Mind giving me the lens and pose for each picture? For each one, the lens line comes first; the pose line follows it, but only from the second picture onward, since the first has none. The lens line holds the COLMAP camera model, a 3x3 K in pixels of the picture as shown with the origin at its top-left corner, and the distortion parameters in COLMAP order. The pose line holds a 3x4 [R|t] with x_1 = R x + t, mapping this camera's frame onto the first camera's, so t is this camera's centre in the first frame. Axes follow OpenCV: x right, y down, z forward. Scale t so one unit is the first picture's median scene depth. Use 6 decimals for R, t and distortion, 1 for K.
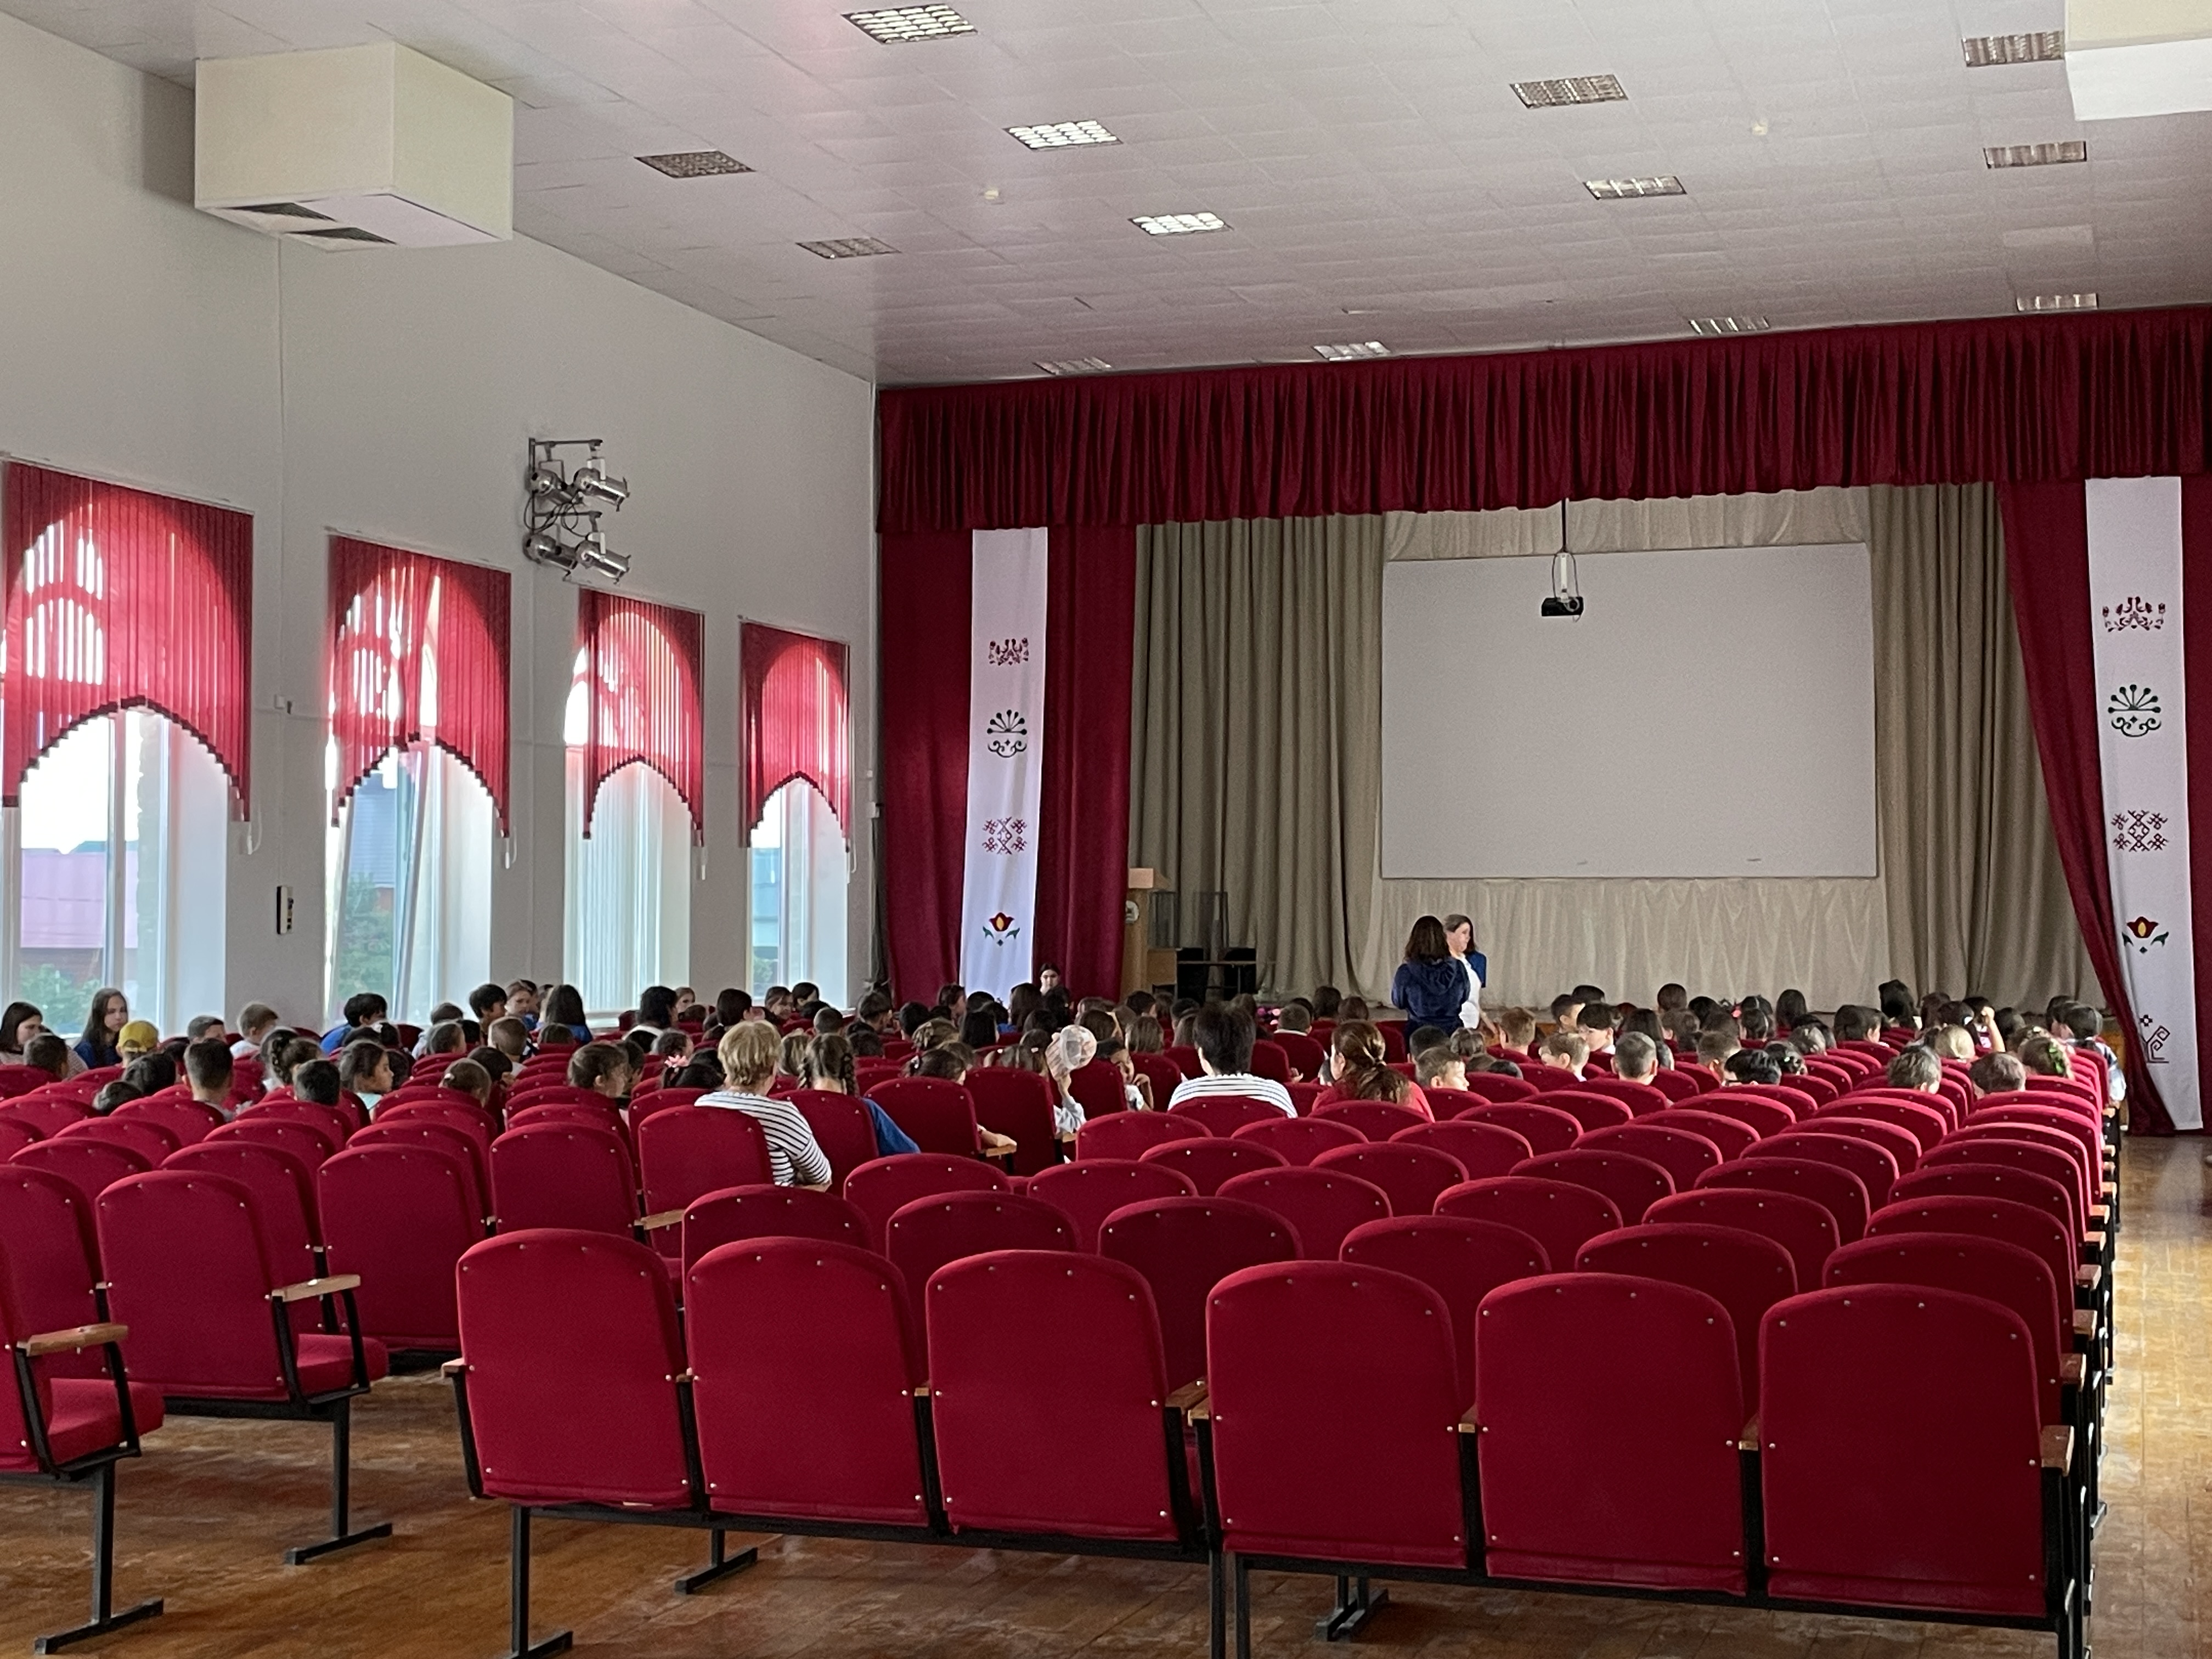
lens RADIAL K [[3104.1, 0, 1106.0], [0, 3104.1, 829.5], [0, 0, 1]] dist [0.238975, 0.042480]
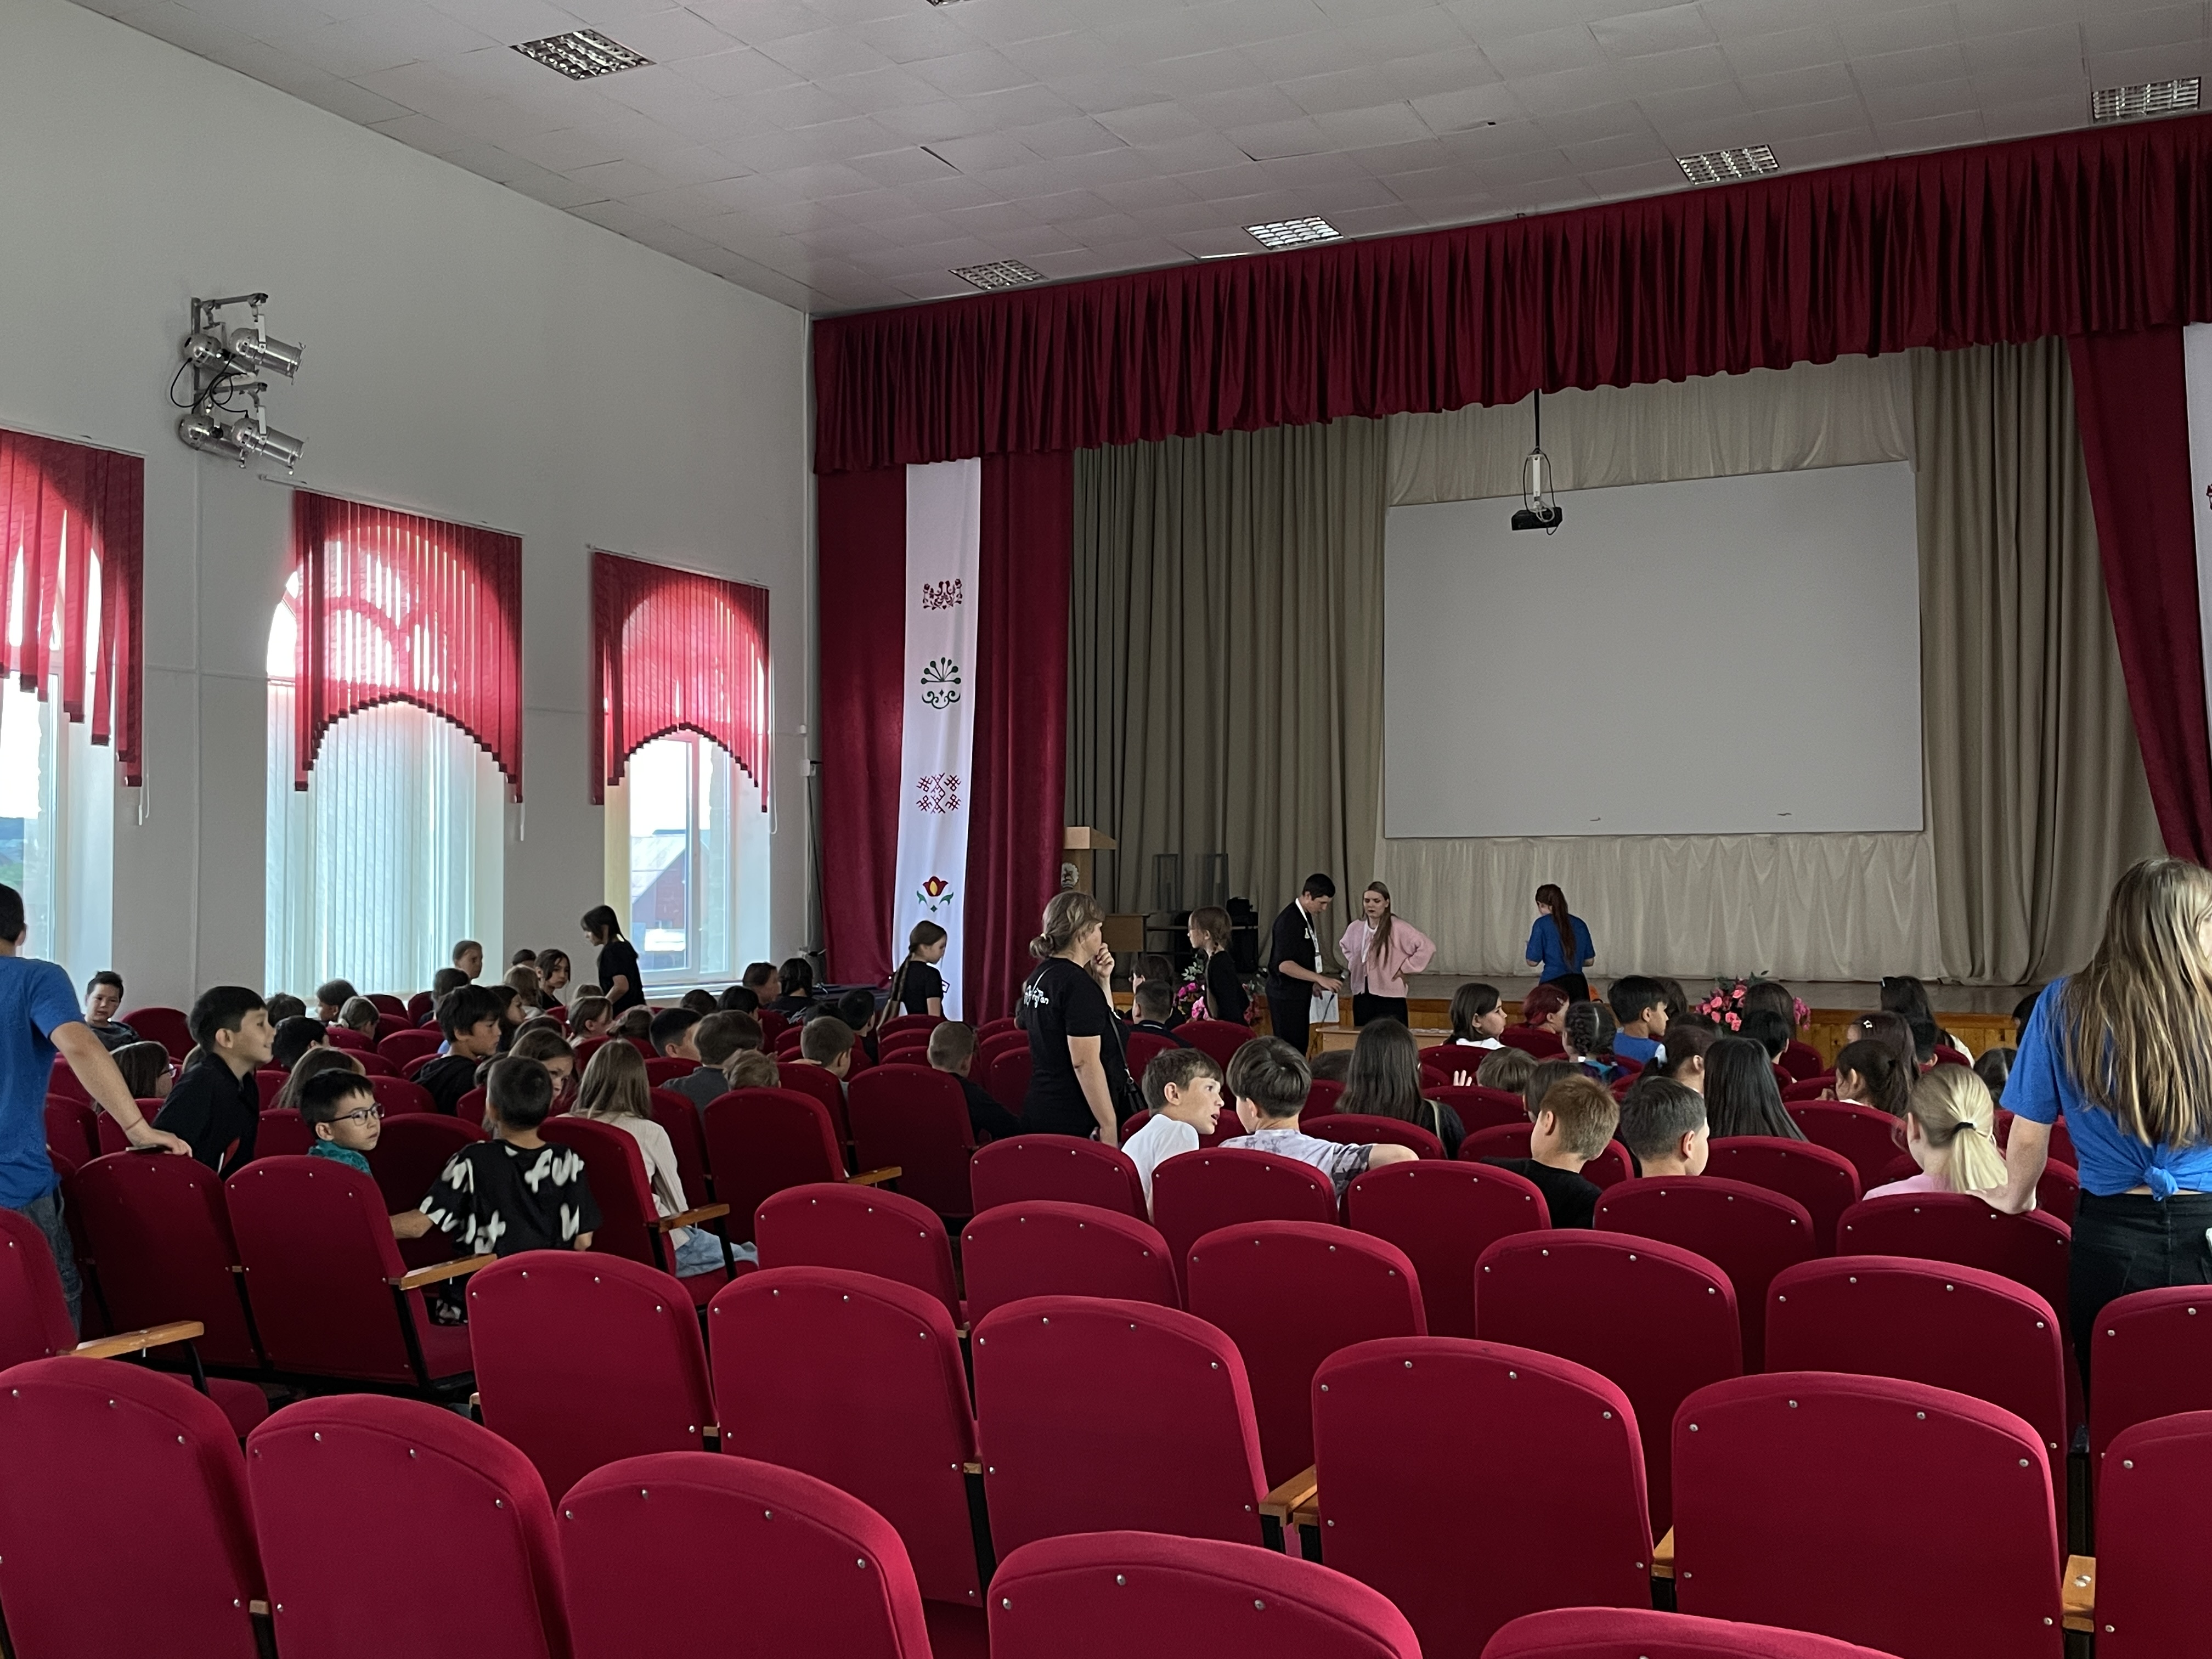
lens RADIAL K [[2115.4, 0, 1104.6], [0, 2115.4, 856.5], [0, 0, 1]] dist [0.103734, -0.020258]
pose [[0.990468, -0.006069, -0.137606, 0.105189], [0.008550, 0.999811, 0.017440, 0.010410], [0.137474, -0.018451, 0.990333, 0.386809]]
